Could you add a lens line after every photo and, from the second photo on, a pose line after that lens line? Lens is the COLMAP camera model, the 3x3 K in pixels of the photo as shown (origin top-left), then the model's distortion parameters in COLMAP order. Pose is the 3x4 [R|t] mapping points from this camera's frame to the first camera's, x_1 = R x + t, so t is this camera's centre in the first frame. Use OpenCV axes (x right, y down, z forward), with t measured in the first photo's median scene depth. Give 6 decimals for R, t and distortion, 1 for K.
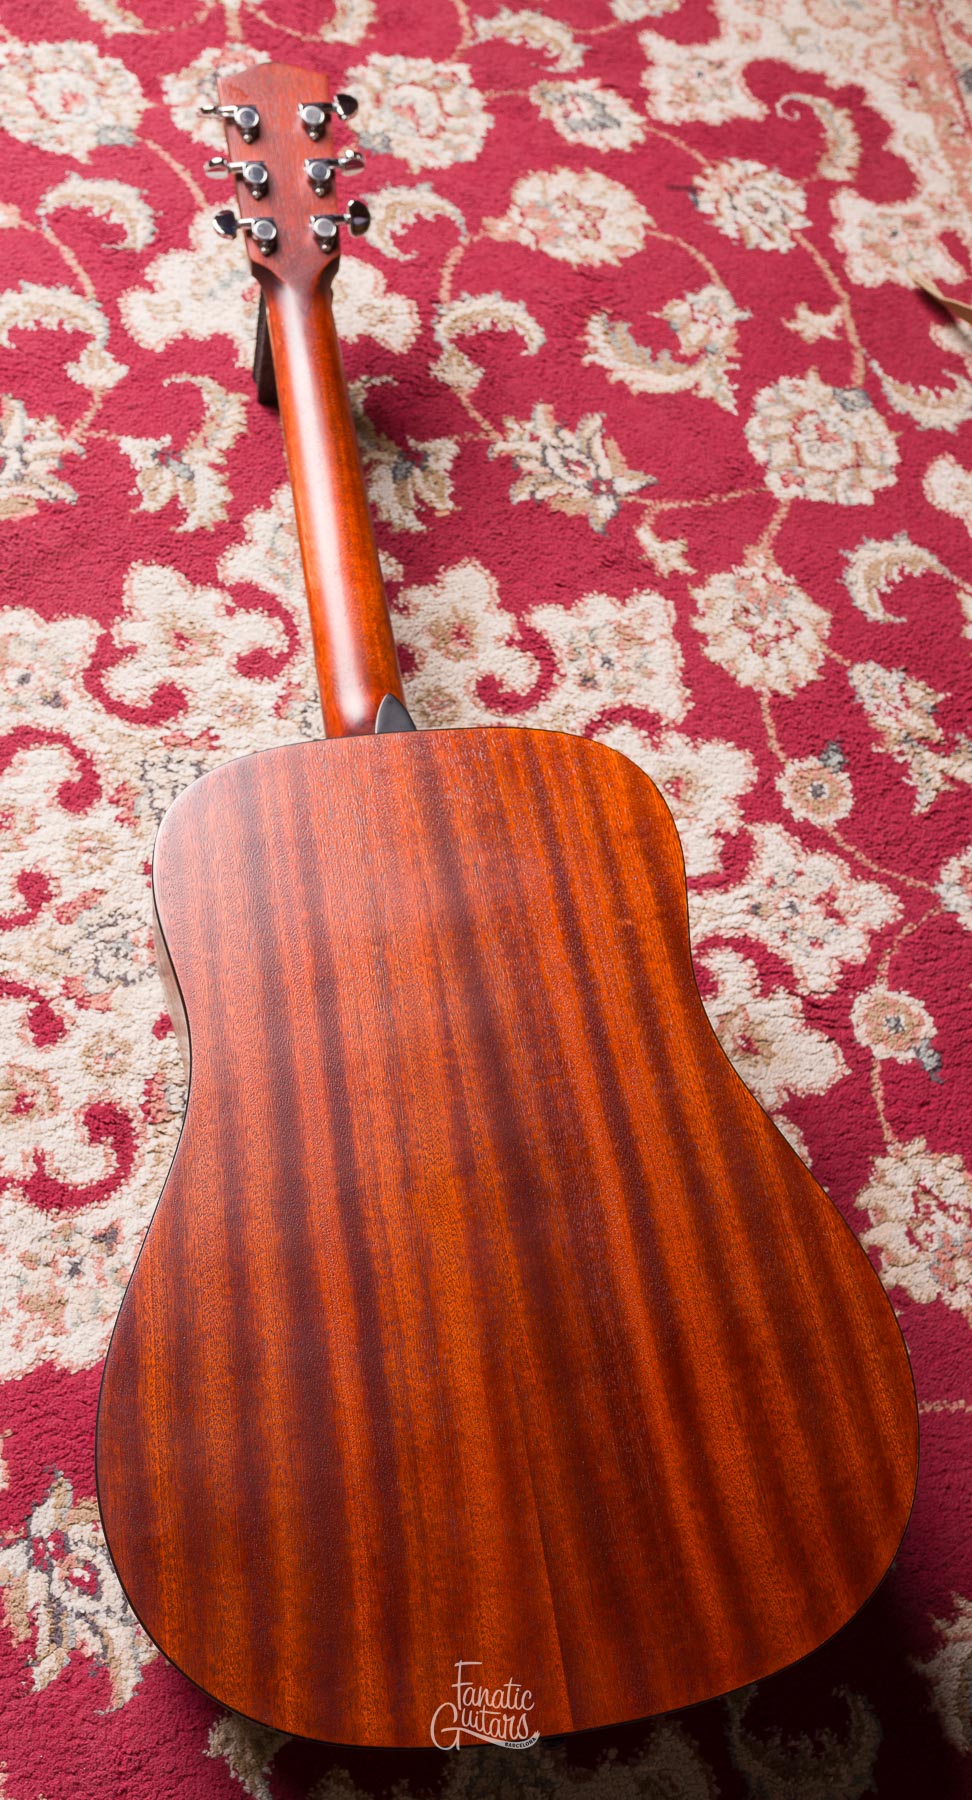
lens RADIAL K [[1834.0, 0, 433.6], [0, 1834.0, 863.3], [0, 0, 1]] dist [-0.004740, 0.000000]
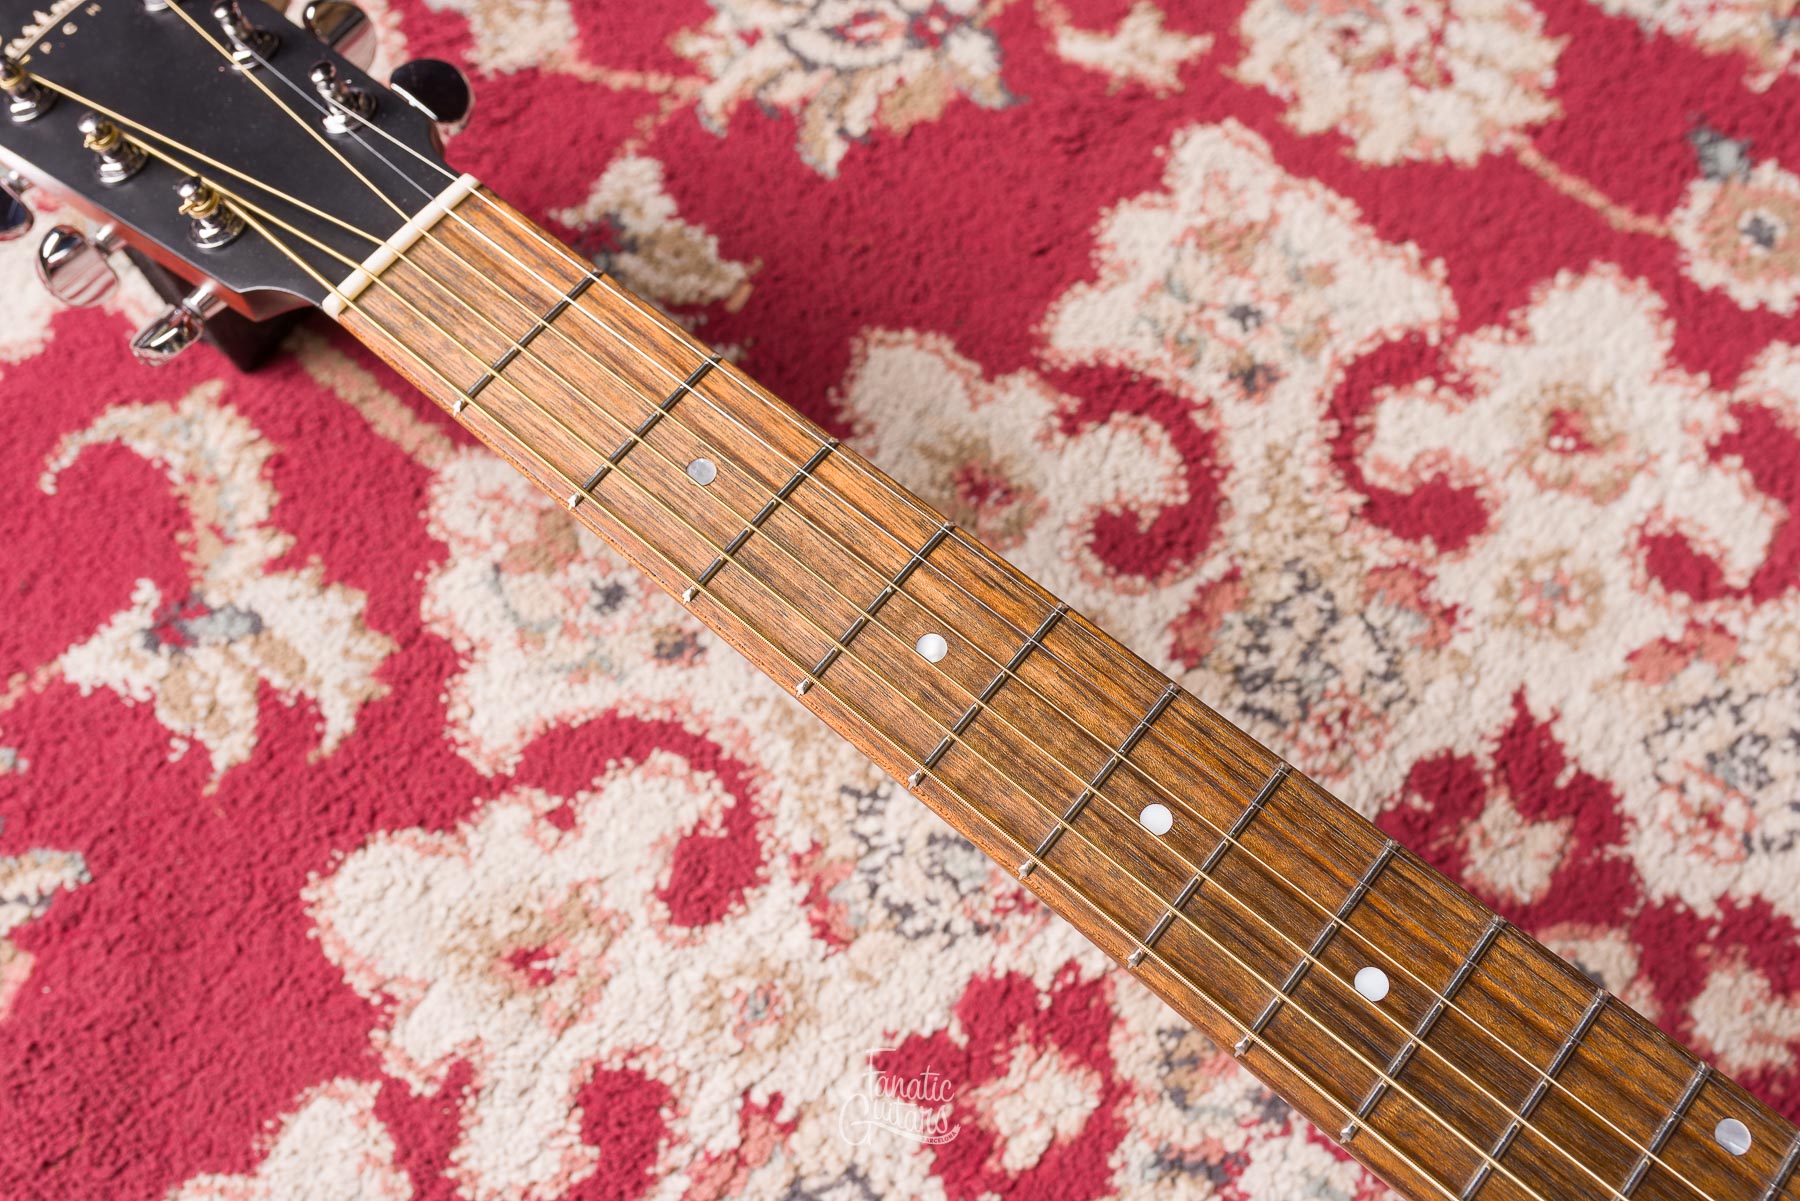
lens RADIAL K [[1779.0, 0, 898.5], [0, 1779.0, 601.6], [0, 0, 1]] dist [0.002480, 0.000000]
pose [[0.739065, -0.668948, 0.079314, -0.053245], [0.653892, 0.740711, 0.154181, -0.186370], [-0.161888, -0.062087, 0.984854, 0.589223]]
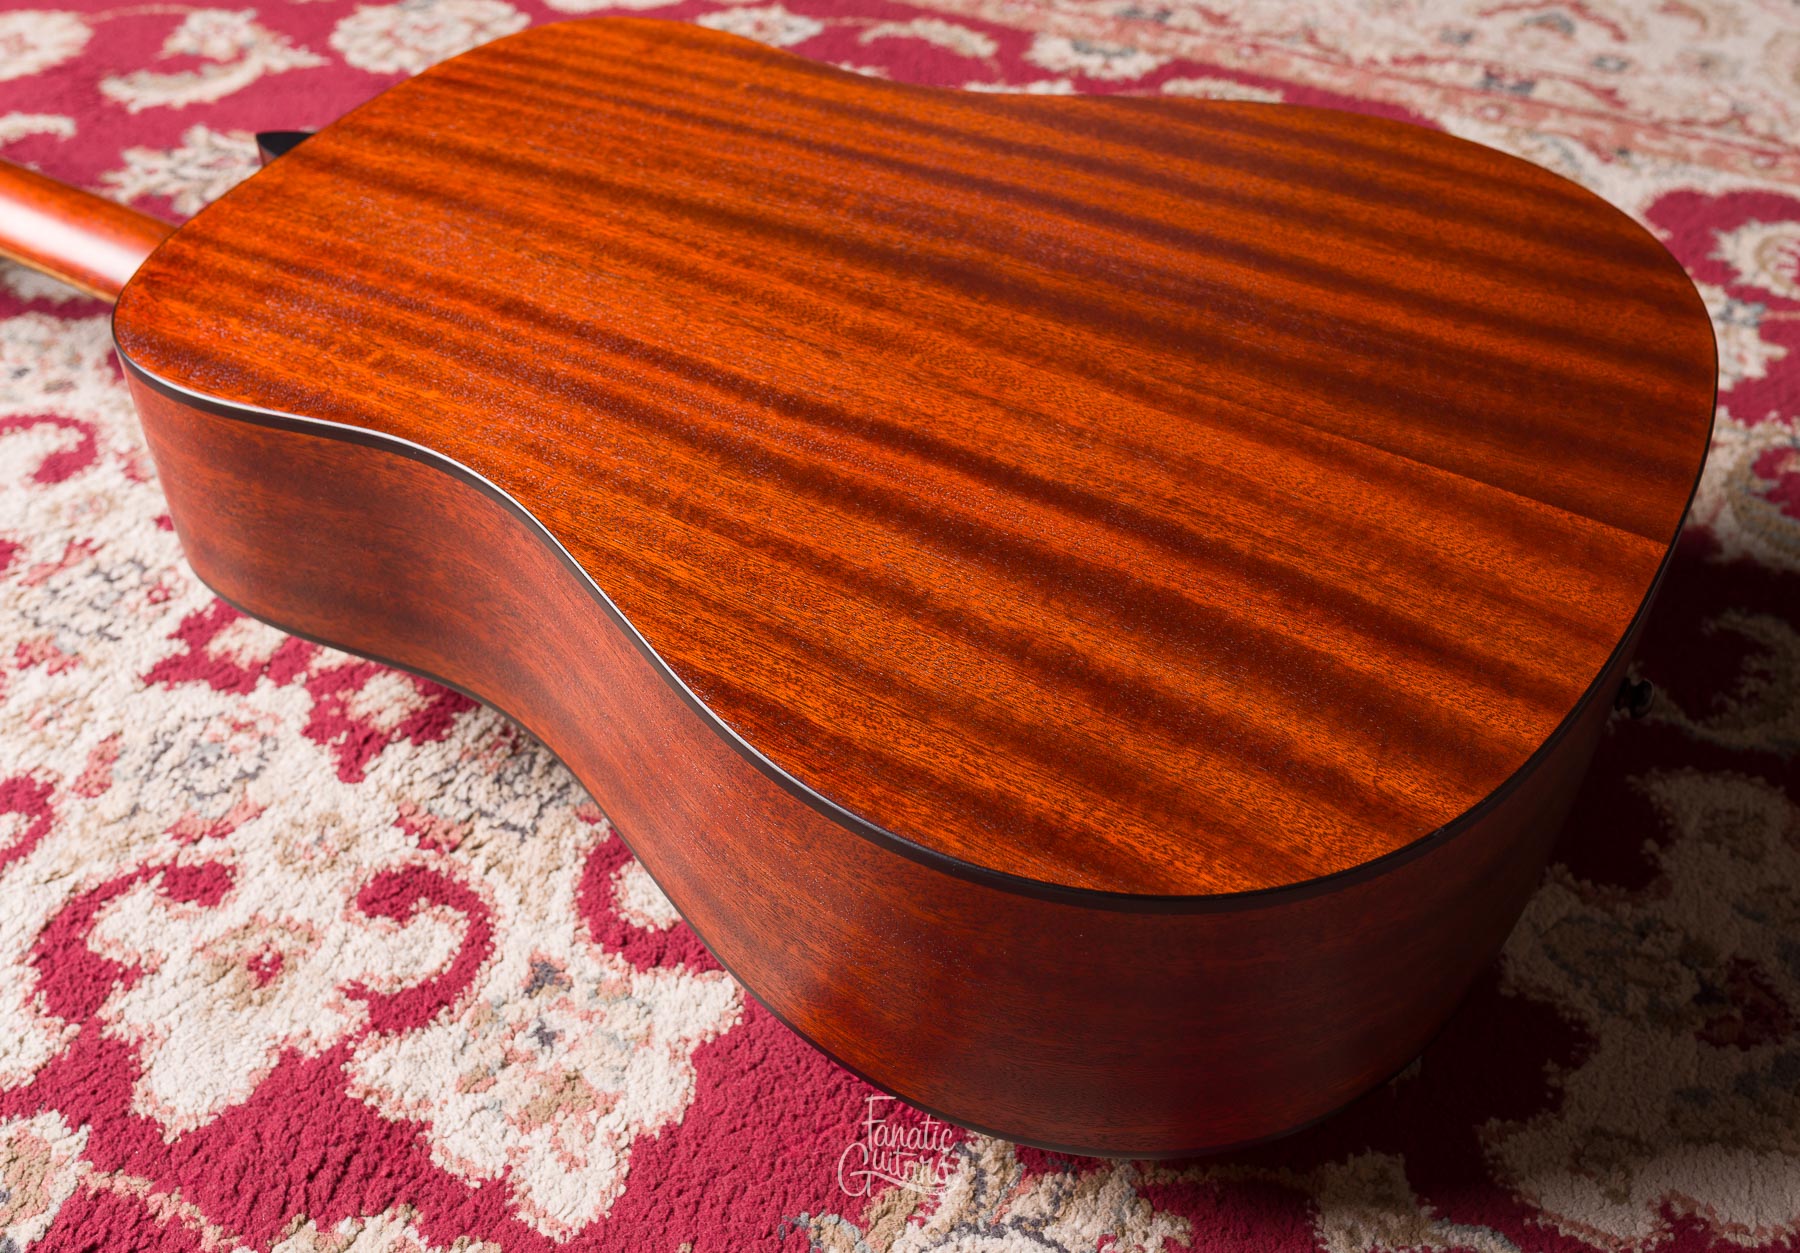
lens RADIAL K [[1973.5, 0, 935.9], [0, 1973.5, 589.4], [0, 0, 1]] dist [0.000736, 0.000000]
pose [[0.613880, -0.619865, 0.488792, -0.277221], [0.750727, 0.649856, -0.118729, 0.244363], [-0.244048, 0.439835, 0.864283, 0.310591]]
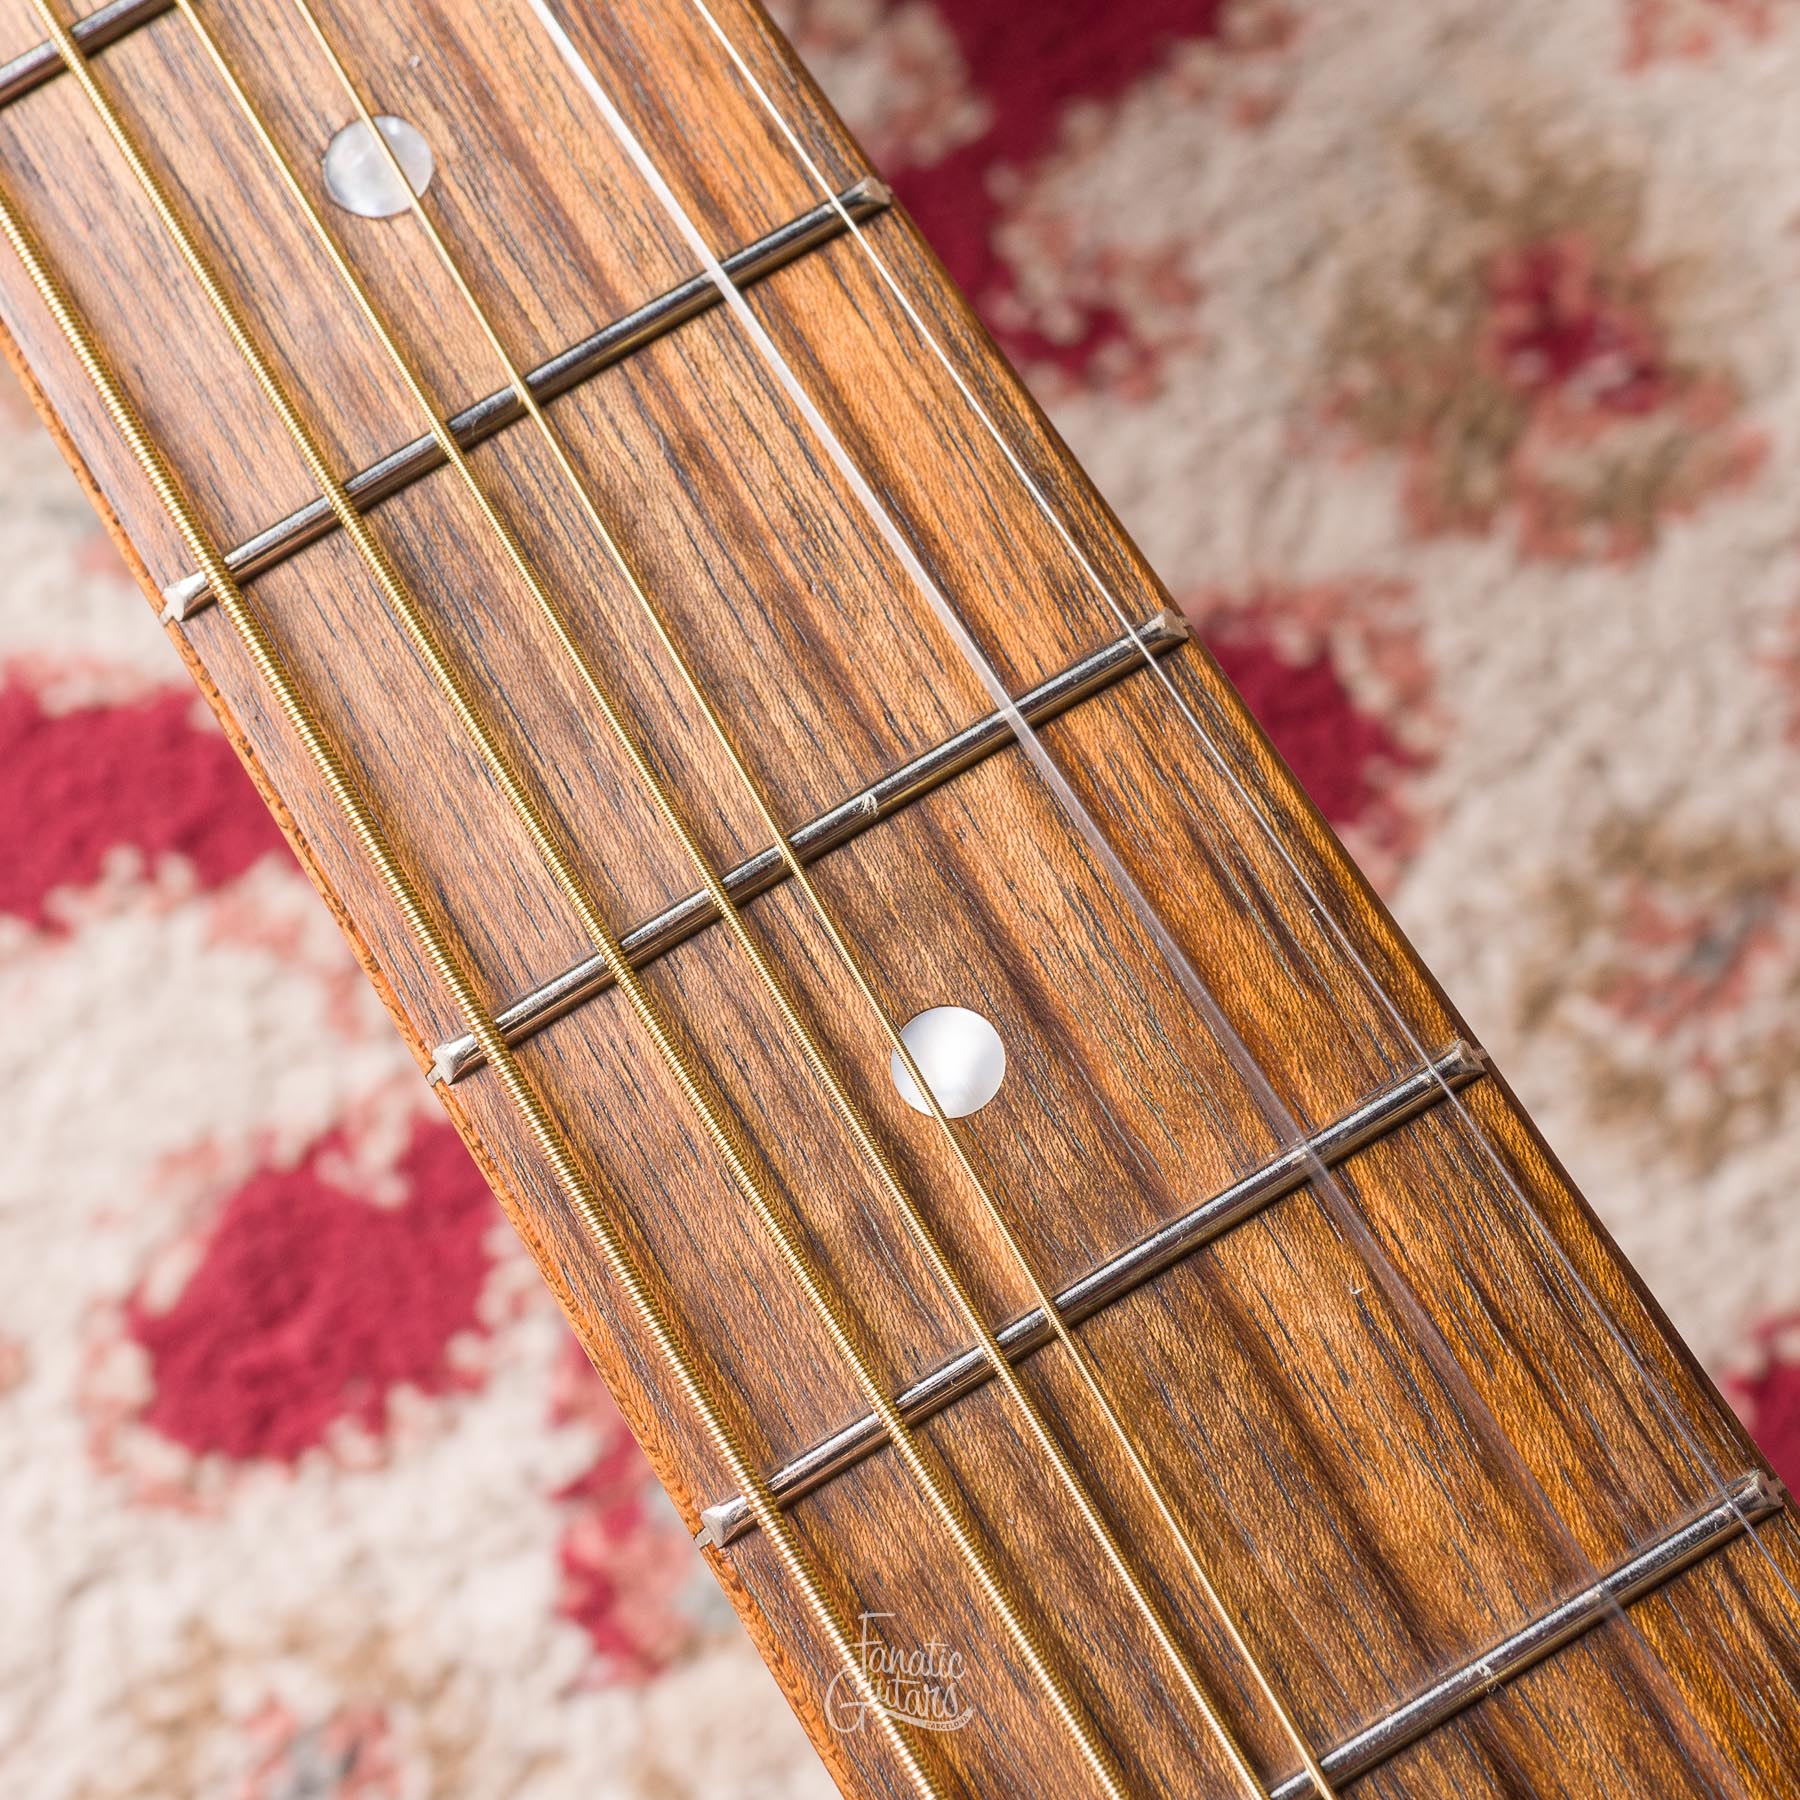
lens RADIAL K [[4814.5, 0, 930.3], [0, 4814.5, 776.7], [0, 0, 1]] dist [0.043027, 0.000000]
pose [[0.902960, -0.420280, -0.089601, -0.009170], [0.429724, 0.883482, 0.186538, -0.183769], [0.000762, -0.206940, 0.978353, 0.665400]]
